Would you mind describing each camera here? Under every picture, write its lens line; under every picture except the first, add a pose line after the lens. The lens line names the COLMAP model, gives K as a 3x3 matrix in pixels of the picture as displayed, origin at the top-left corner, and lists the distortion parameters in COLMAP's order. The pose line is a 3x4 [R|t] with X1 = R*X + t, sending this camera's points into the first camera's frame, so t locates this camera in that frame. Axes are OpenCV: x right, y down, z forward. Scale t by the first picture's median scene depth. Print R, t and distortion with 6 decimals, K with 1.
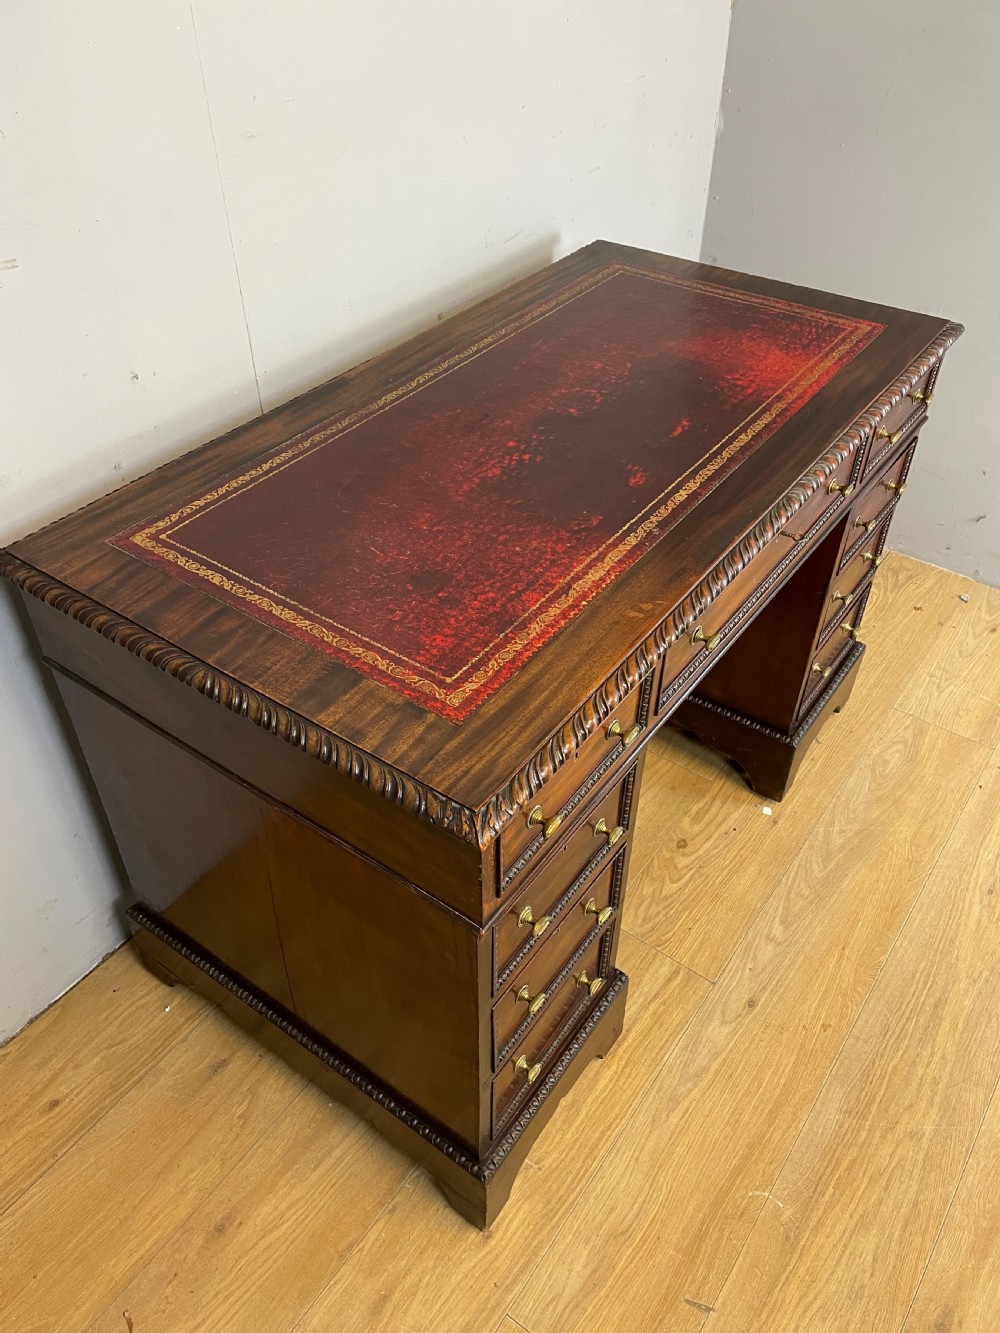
lens RADIAL K [[1005.5, 0, 504.2], [0, 1005.5, 670.3], [0, 0, 1]] dist [0.095892, -0.119313]
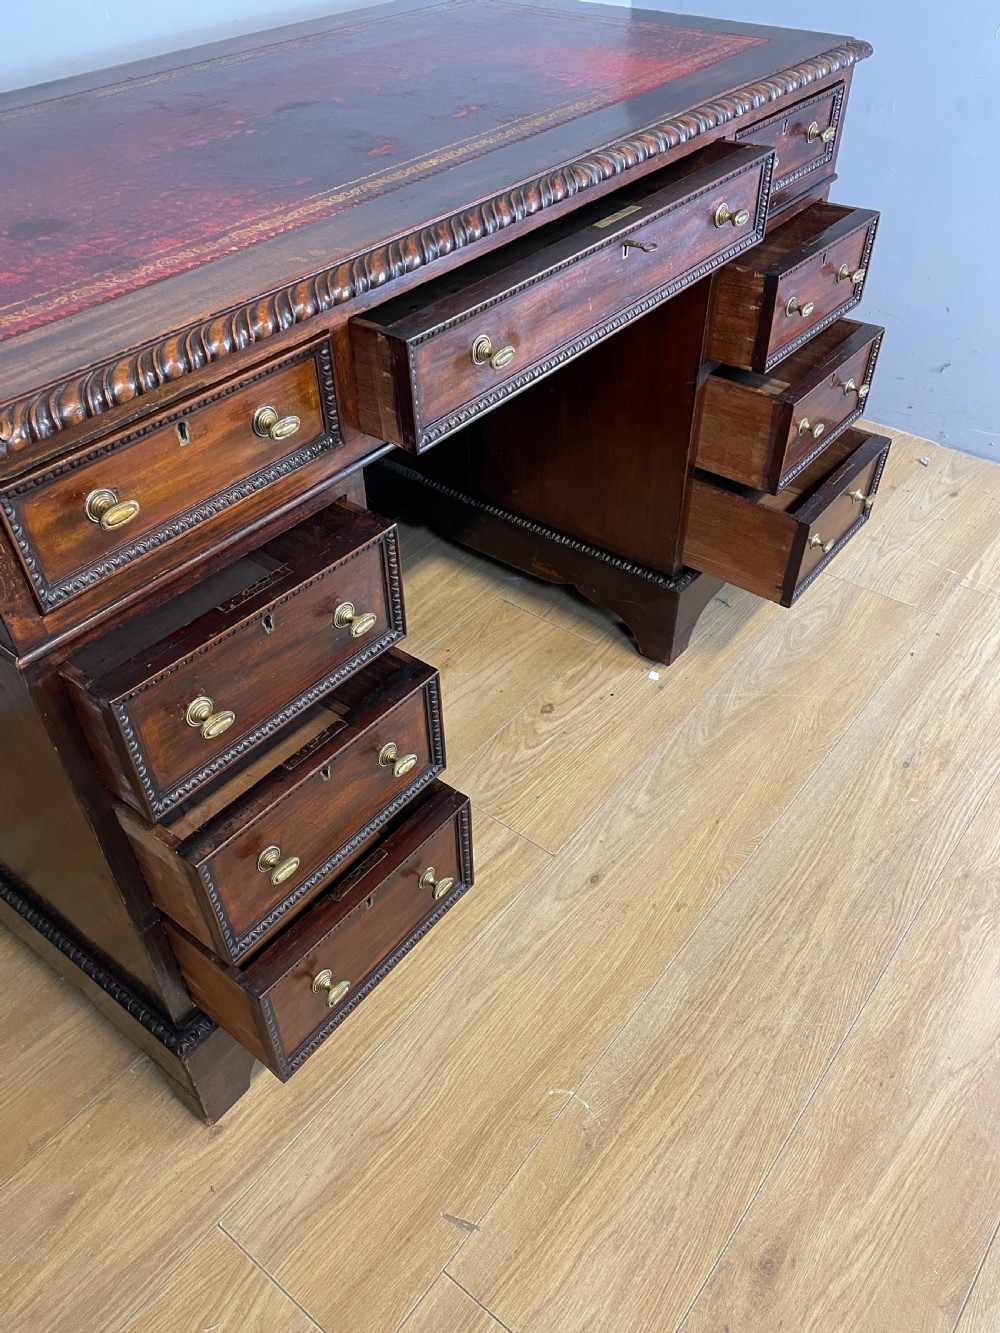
lens RADIAL K [[1004.5, 0, 508.4], [0, 1004.5, 670.5], [0, 0, 1]] dist [0.101537, -0.125926]
pose [[0.999037, 0.016145, -0.040794, 0.224336], [-0.015414, 0.999716, 0.018164, 0.158166], [0.041076, -0.017518, 0.999002, 0.193741]]
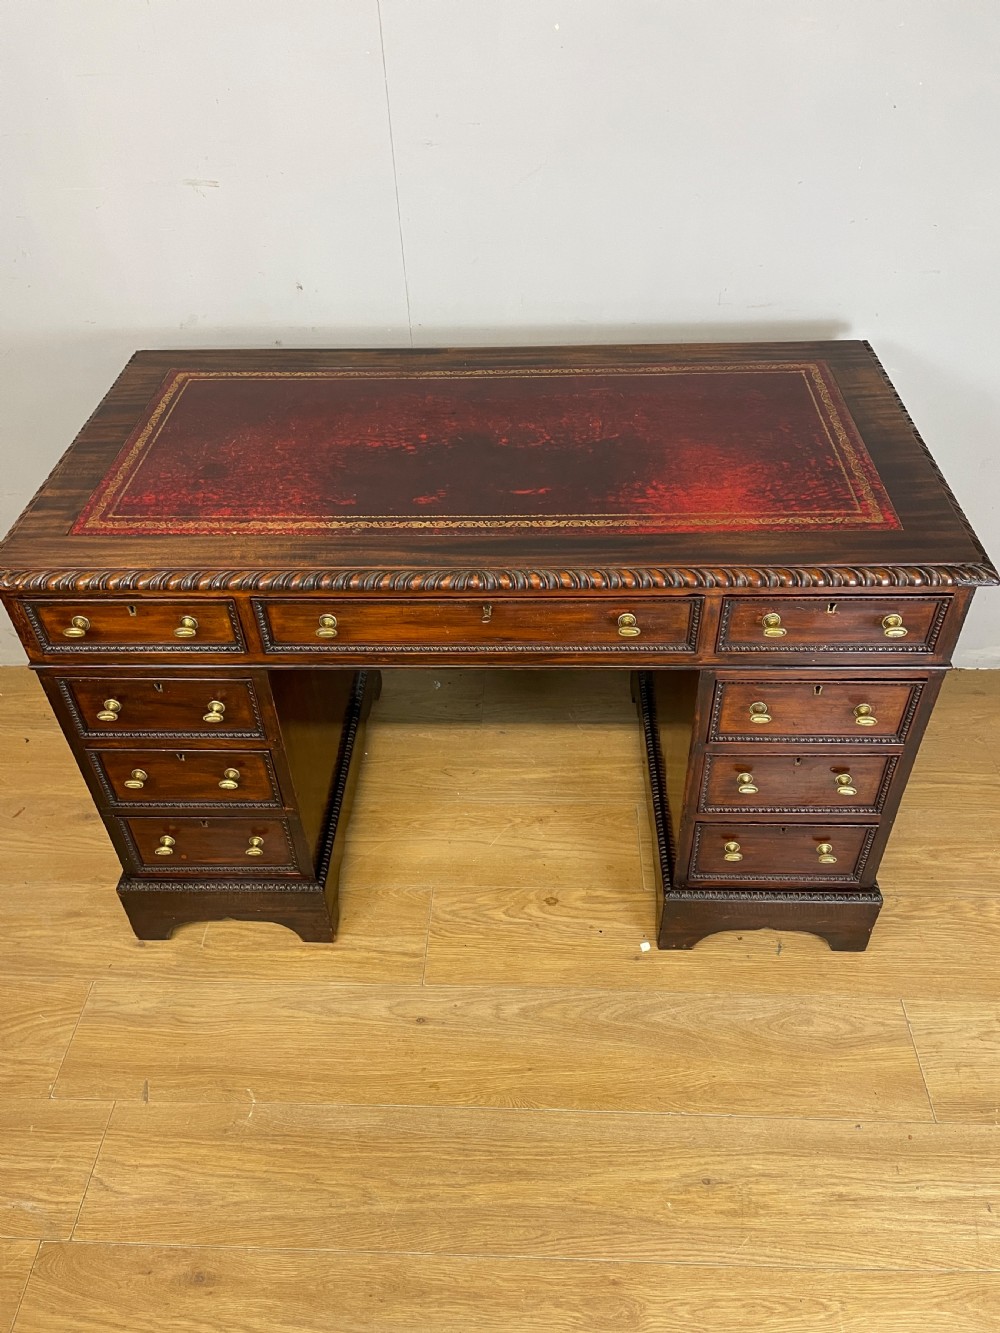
lens RADIAL K [[1008.0, 0, 496.6], [0, 1008.0, 664.3], [0, 0, 1]] dist [0.102096, -0.121374]
pose [[0.551510, 0.535253, -0.639797, 0.845548], [-0.524151, 0.819026, 0.233373, -0.291057], [0.648924, 0.206643, 0.732254, 0.221050]]
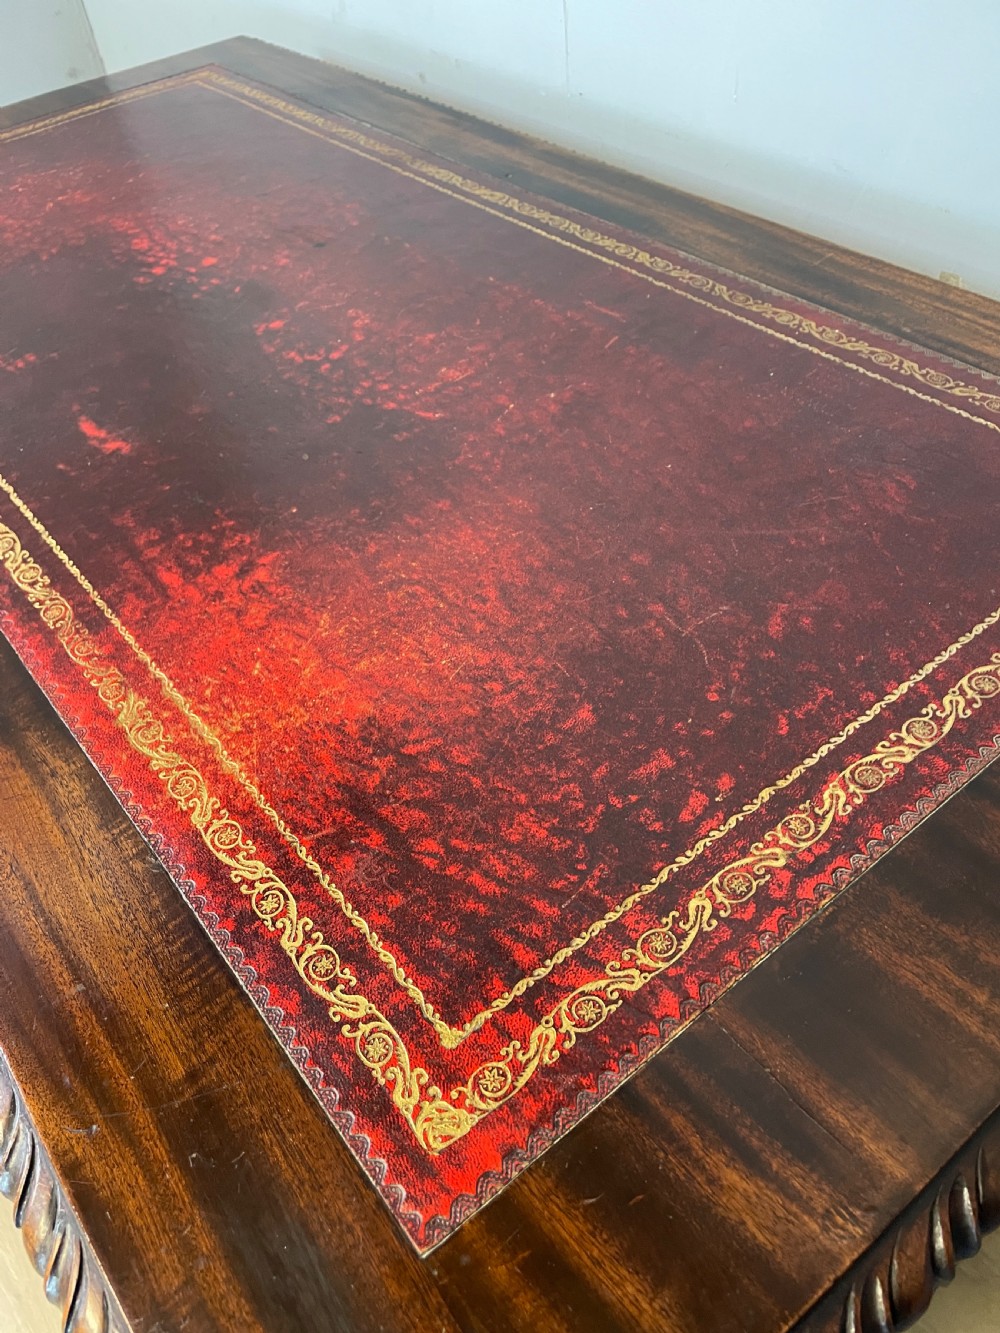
lens RADIAL K [[1029.3, 0, 500.0], [0, 1029.3, 666.5], [0, 0, 1]] dist [0.100048, -0.156194]
pose [[-0.276925, 0.699928, -0.658341, 0.455465], [-0.566609, 0.434400, 0.700179, -0.562446], [0.776059, 0.566919, 0.276289, 0.974620]]
